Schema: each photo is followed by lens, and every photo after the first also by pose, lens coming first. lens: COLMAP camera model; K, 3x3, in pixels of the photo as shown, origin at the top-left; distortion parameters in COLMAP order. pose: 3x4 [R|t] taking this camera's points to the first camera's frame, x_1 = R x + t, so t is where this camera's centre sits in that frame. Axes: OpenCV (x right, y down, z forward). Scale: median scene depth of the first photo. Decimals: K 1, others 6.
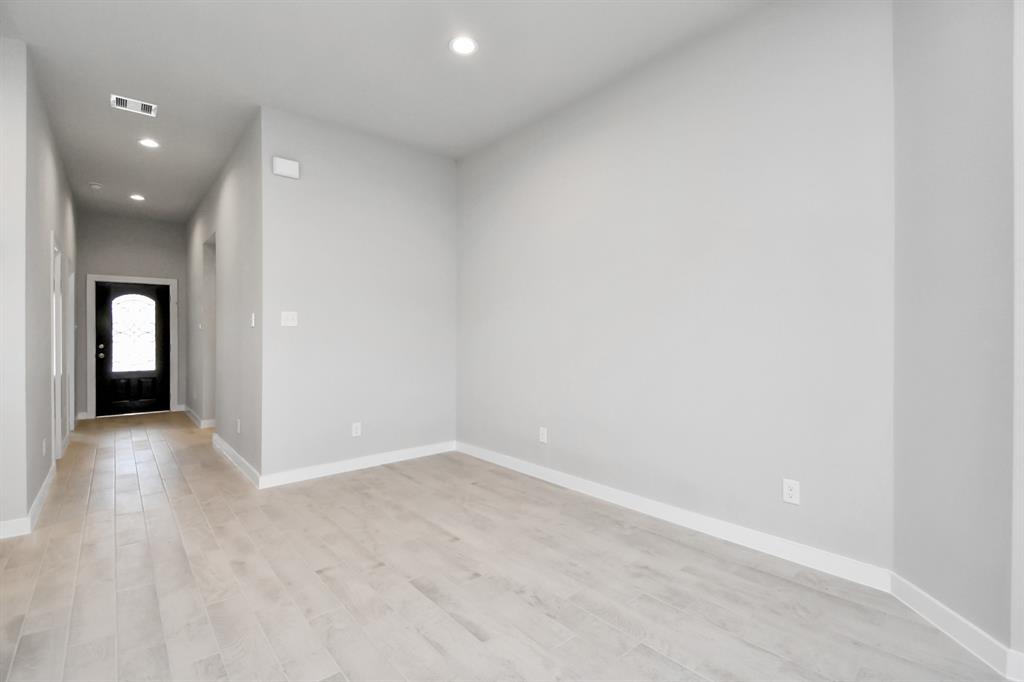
lens RADIAL K [[454.6, 0, 509.9], [0, 454.6, 336.4], [0, 0, 1]] dist [-0.000351, -0.000024]
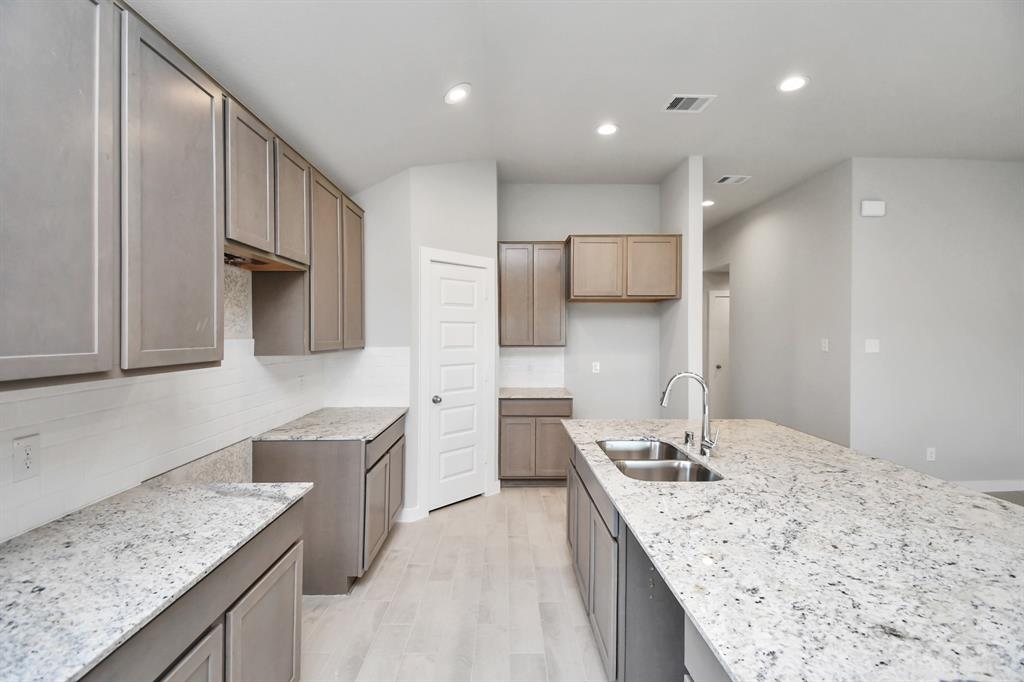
lens RADIAL K [[450.9, 0, 512.0], [0, 450.9, 341.0], [0, 0, 1]] dist [0.000881, 0.000045]
pose [[0.766088, 0.010991, -0.642642, -0.257626], [0.001391, 0.999823, 0.018758, -0.041321], [0.642734, -0.015264, 0.765937, -0.223345]]
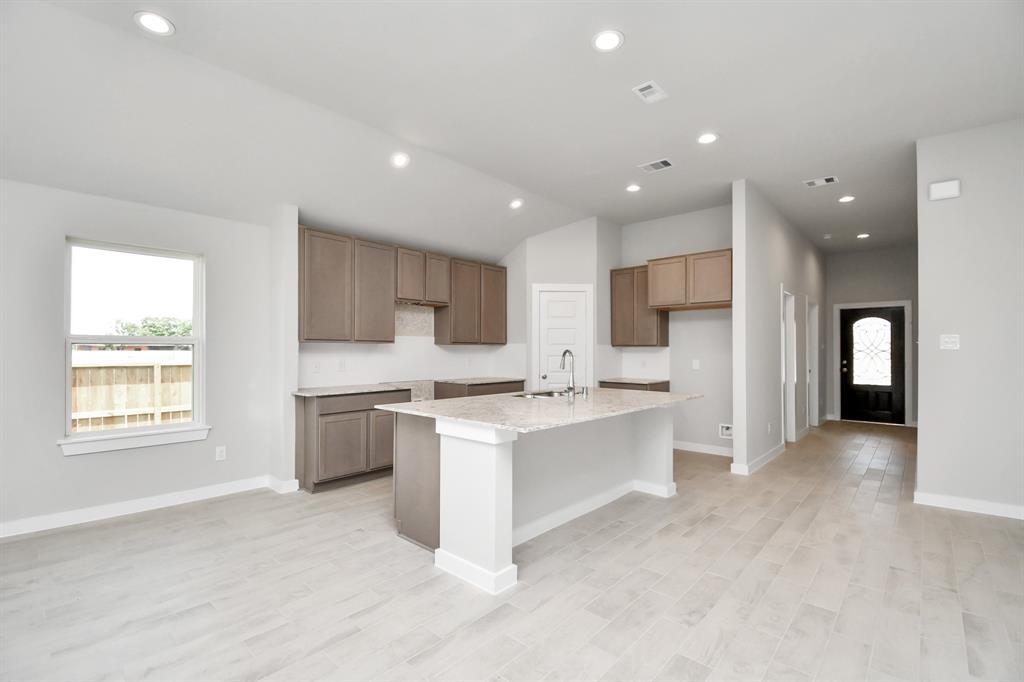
lens RADIAL K [[458.9, 0, 507.5], [0, 458.9, 348.1], [0, 0, 1]] dist [0.001501, 0.000041]
pose [[0.114665, -0.002078, -0.993402, 0.222524], [-0.001412, 0.999996, -0.002255, -0.012494], [0.993403, 0.001661, 0.114662, -0.037051]]
